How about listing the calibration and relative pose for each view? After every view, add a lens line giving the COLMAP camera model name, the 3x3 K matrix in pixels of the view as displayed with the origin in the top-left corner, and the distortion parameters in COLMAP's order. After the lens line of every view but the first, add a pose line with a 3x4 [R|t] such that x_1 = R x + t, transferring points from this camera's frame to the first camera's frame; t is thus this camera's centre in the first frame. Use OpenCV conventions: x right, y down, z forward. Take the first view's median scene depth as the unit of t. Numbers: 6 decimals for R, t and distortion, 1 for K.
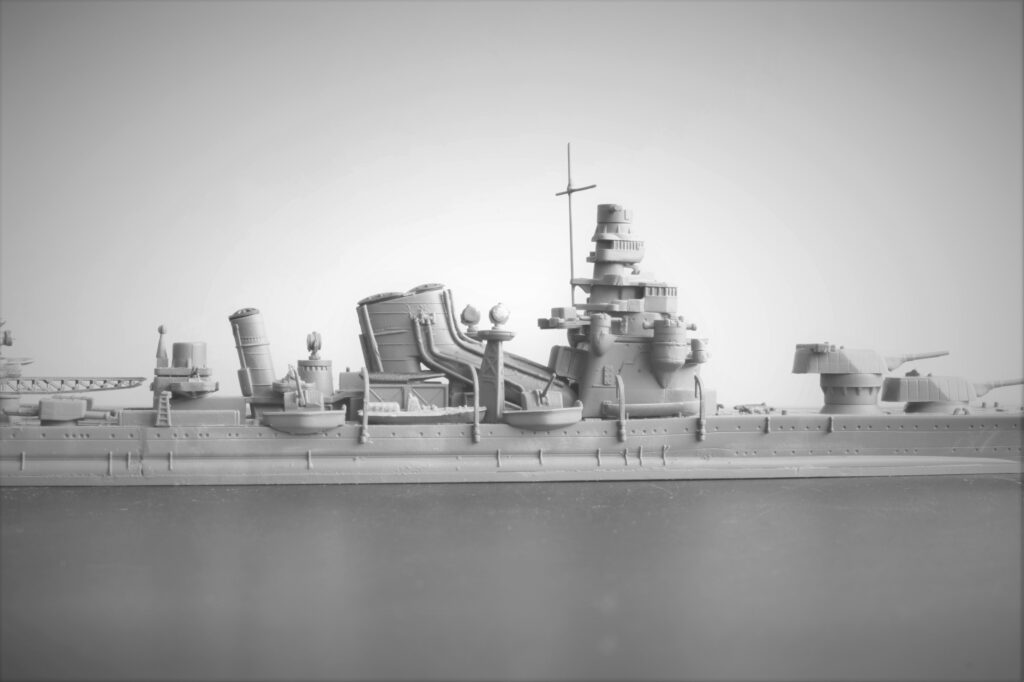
lens RADIAL K [[1897.9, 0, 512.0], [0, 1897.9, 341.0], [0, 0, 1]] dist [-0.045024, 0.026507]
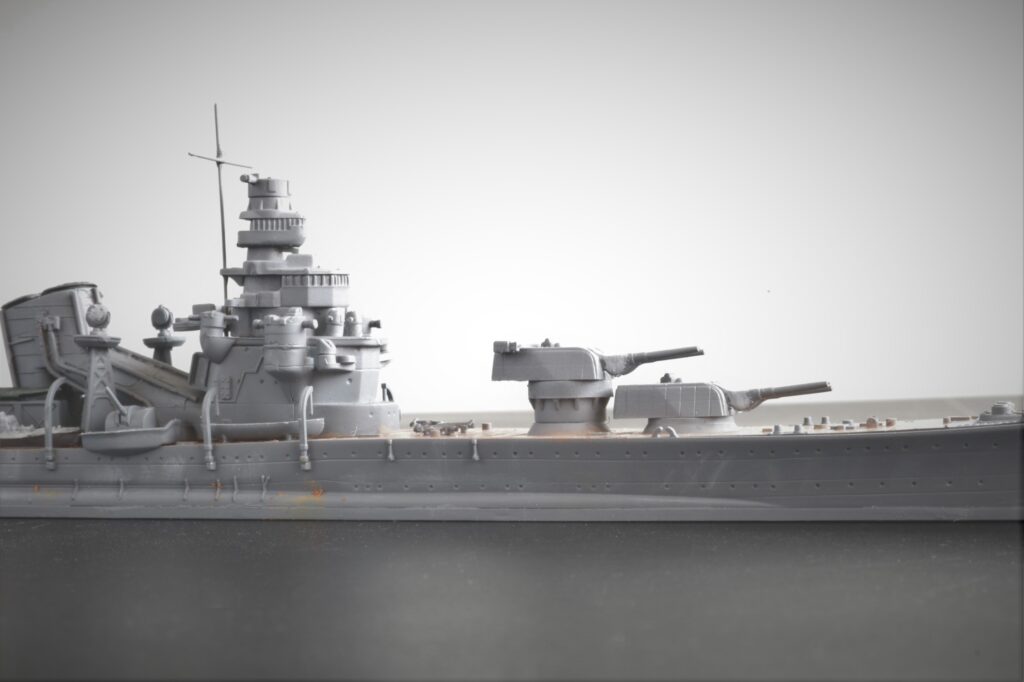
lens RADIAL K [[1897.9, 0, 512.0], [0, 1897.9, 341.0], [0, 0, 1]] dist [-0.045024, 0.026507]
pose [[0.860281, -0.025221, -0.509195, 0.567503], [0.022341, 0.999681, -0.011770, 0.010694], [0.509330, -0.001251, 0.860571, 0.375776]]
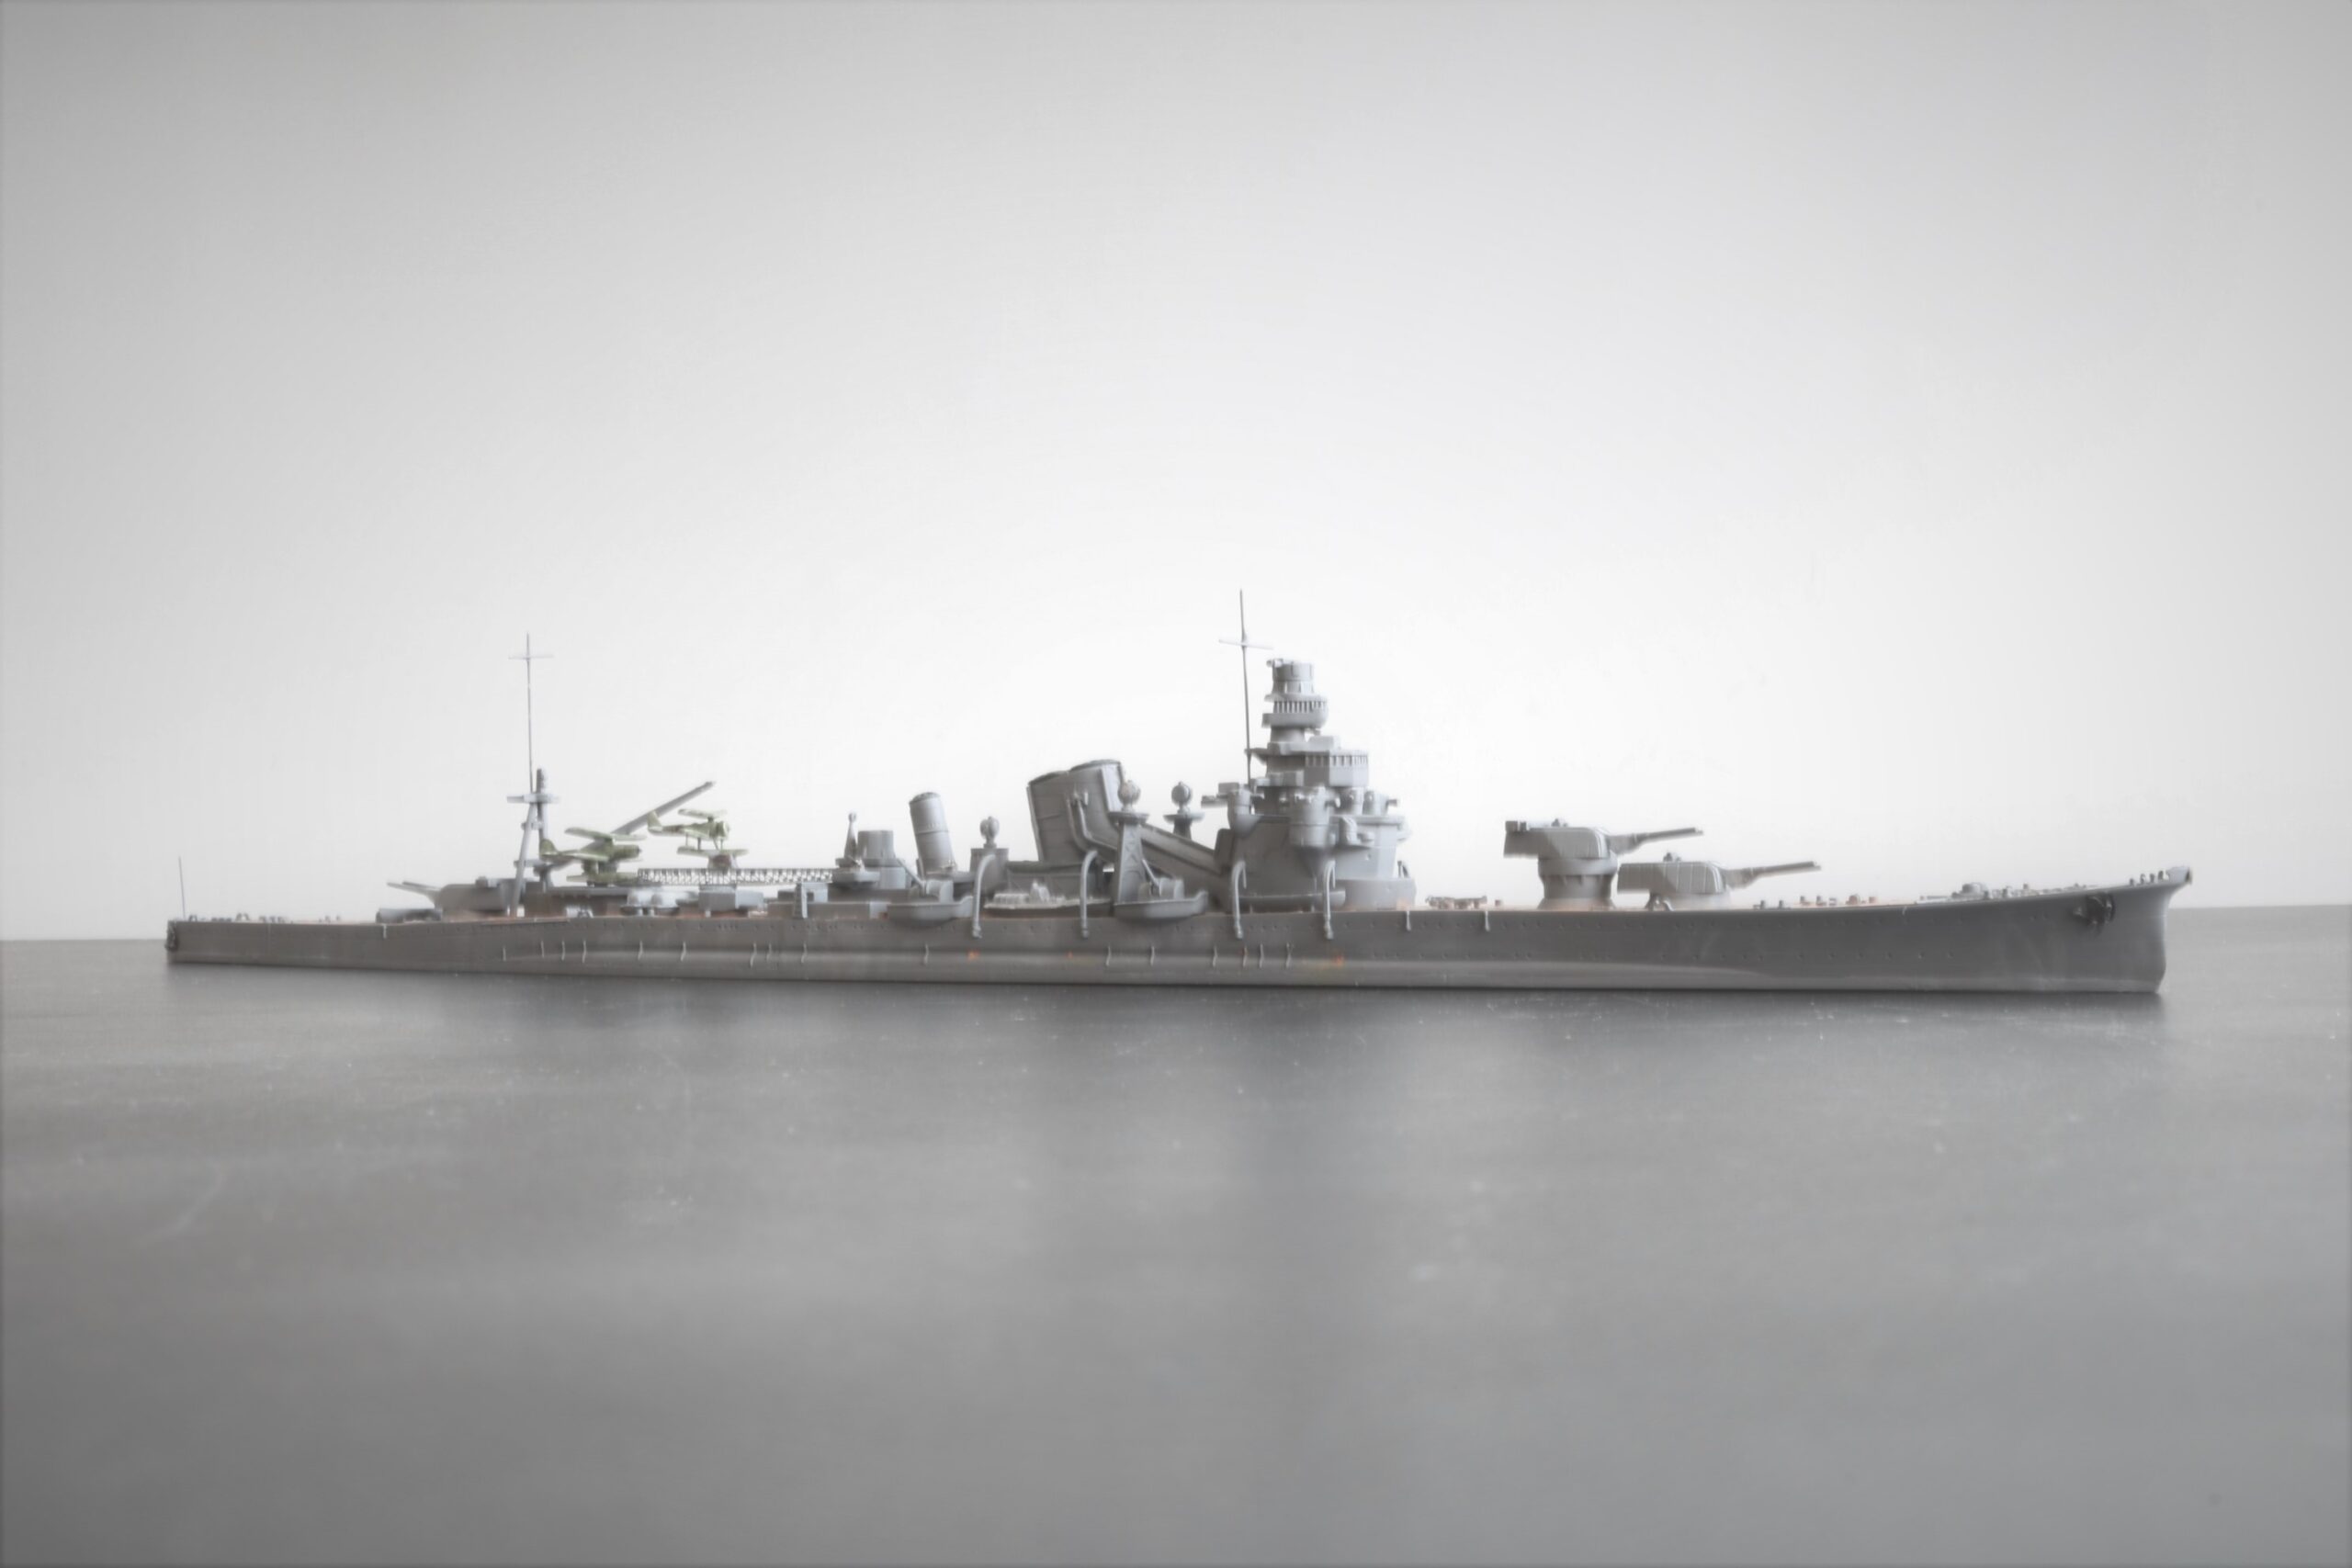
lens RADIAL K [[3195.4, 0, 1176.0], [0, 3195.4, 784.0], [0, 0, 1]] dist [-0.095334, -0.005979]
pose [[0.791452, -0.024261, -0.610750, 0.904377], [0.010609, 0.999607, -0.025959, 0.020492], [0.611140, 0.014066, 0.791398, -0.152376]]
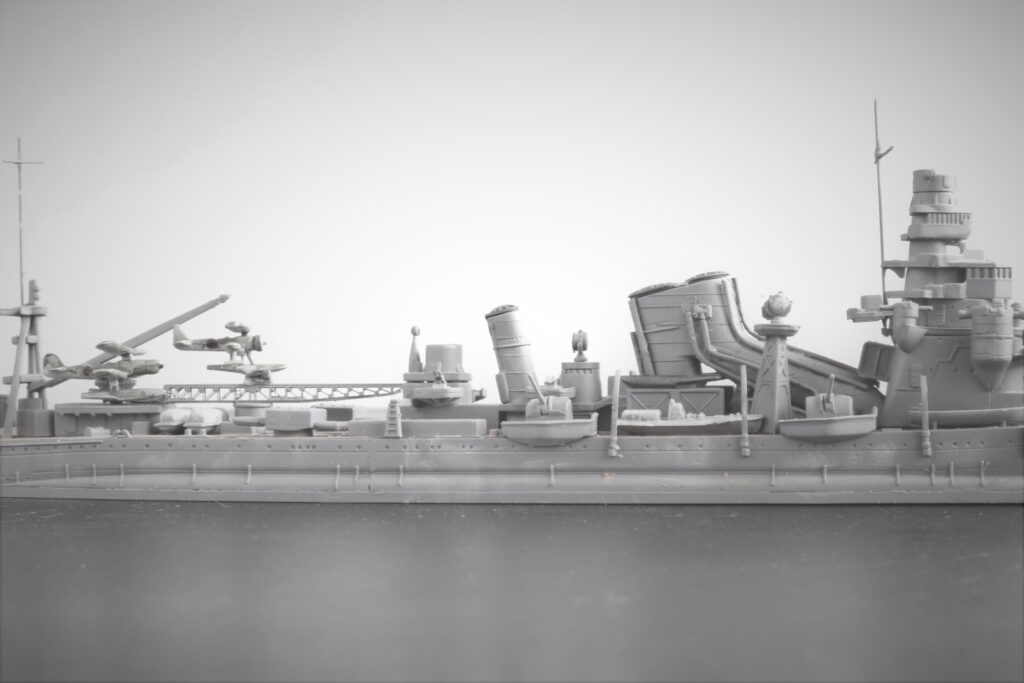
lens RADIAL K [[1897.9, 0, 512.0], [0, 1897.9, 341.5], [0, 0, 1]] dist [-0.045024, 0.026507]
pose [[0.932705, -0.016714, -0.360252, 0.185045], [0.014799, 0.999858, -0.008075, 0.007200], [0.360336, 0.002200, 0.932820, 0.168822]]
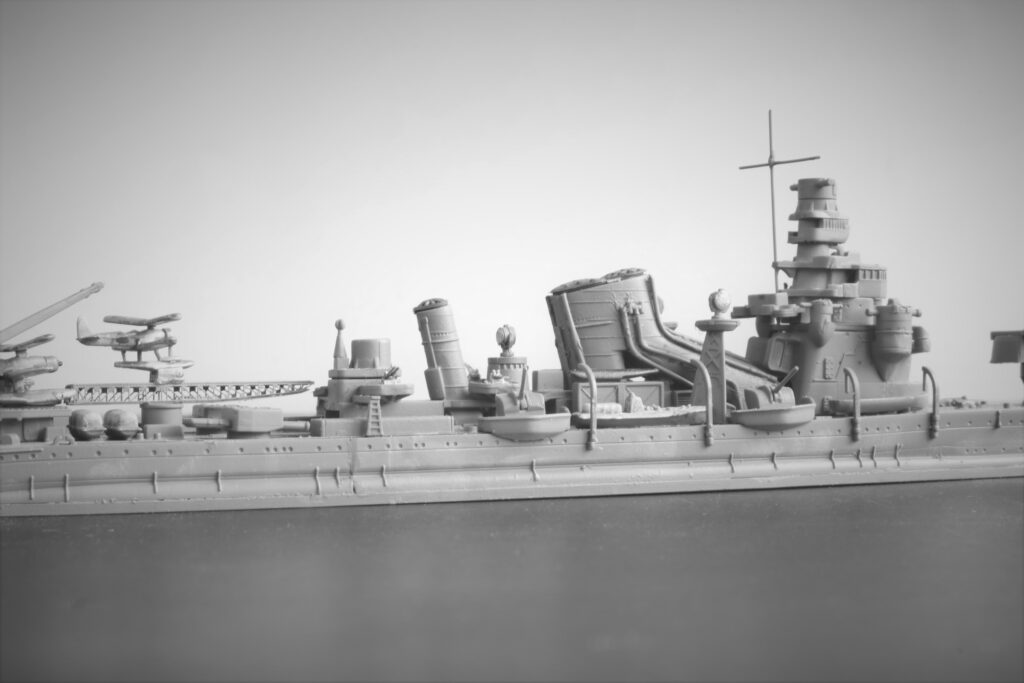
lens RADIAL K [[2164.4, 0, 512.0], [0, 2164.4, 341.5], [0, 0, 1]] dist [-0.019264, 0.006715]
pose [[0.983283, -0.017200, 0.181268, -0.284697], [0.017874, 0.999838, -0.002083, 0.004960], [-0.181202, 0.005288, 0.983432, 0.019832]]
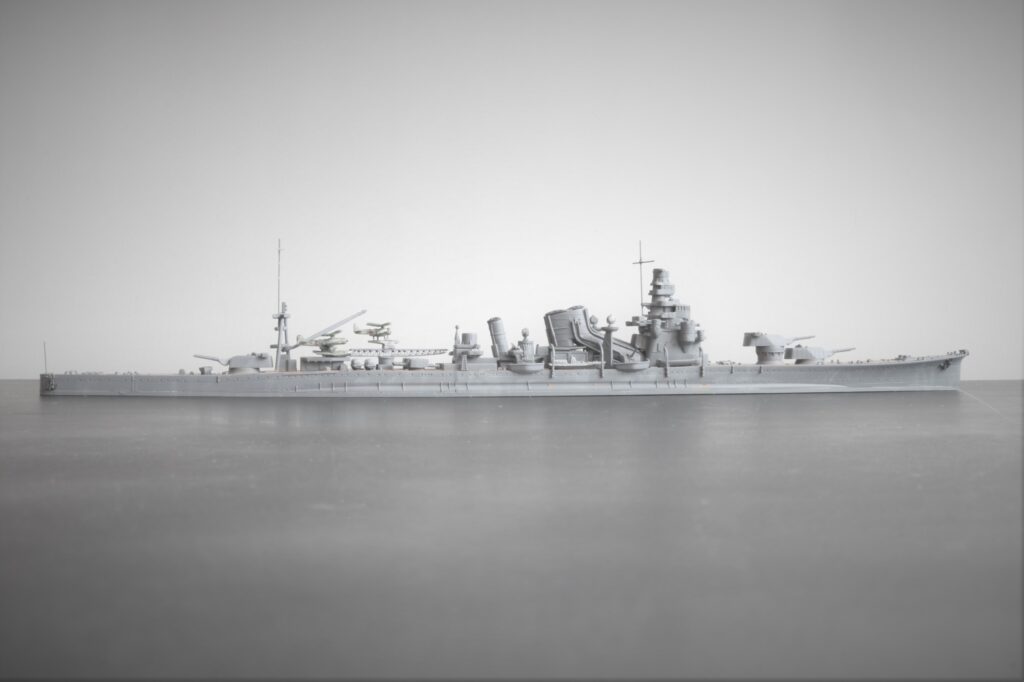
lens RADIAL K [[1391.3, 0, 512.0], [0, 1391.3, 341.0], [0, 0, 1]] dist [-0.095334, -0.005979]
pose [[0.999977, -0.004643, 0.004864, -0.128569], [0.004622, 0.999980, 0.004254, 0.003436], [-0.004884, -0.004232, 0.999979, -0.606115]]
